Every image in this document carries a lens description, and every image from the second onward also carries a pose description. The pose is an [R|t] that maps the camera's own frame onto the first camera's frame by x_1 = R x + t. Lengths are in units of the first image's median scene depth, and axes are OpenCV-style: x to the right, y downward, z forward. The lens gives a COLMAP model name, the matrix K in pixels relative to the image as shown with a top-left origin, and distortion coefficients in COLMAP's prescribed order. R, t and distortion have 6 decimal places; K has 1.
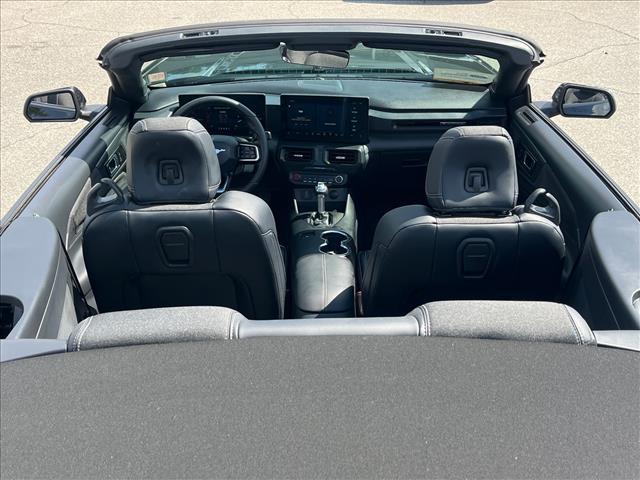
lens RADIAL K [[712.2, 0, 317.7], [0, 712.2, 241.5], [0, 0, 1]] dist [-0.034463, 0.000000]
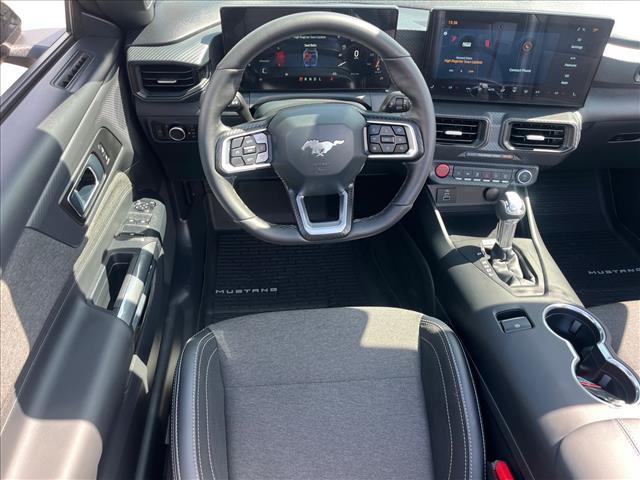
lens RADIAL K [[493.6, 0, 315.4], [0, 493.6, 241.7], [0, 0, 1]] dist [-0.002098, -0.036545]
pose [[0.995751, -0.032880, 0.086011, -0.167832], [0.012118, 0.972742, 0.231574, -0.131008], [-0.091281, -0.229548, 0.969008, 0.648906]]
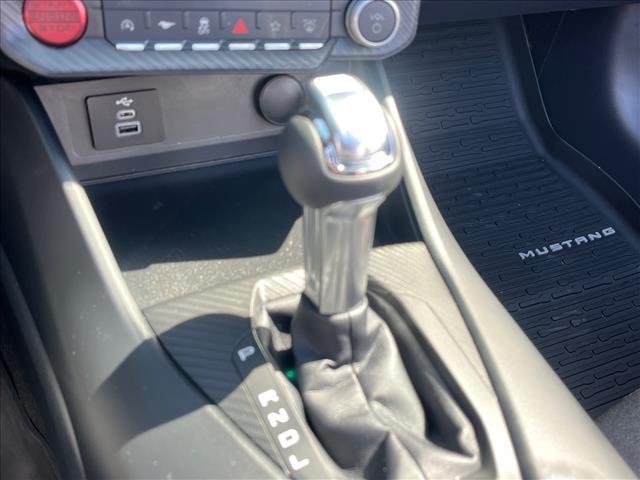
lens RADIAL K [[686.2, 0, 324.6], [0, 686.2, 241.8], [0, 0, 1]] dist [-0.003085, 0.000000]
pose [[0.897307, -0.192877, 0.397038, -0.046590], [0.060123, 0.944503, 0.322954, -0.092719], [-0.437294, -0.265918, 0.859105, 0.886430]]
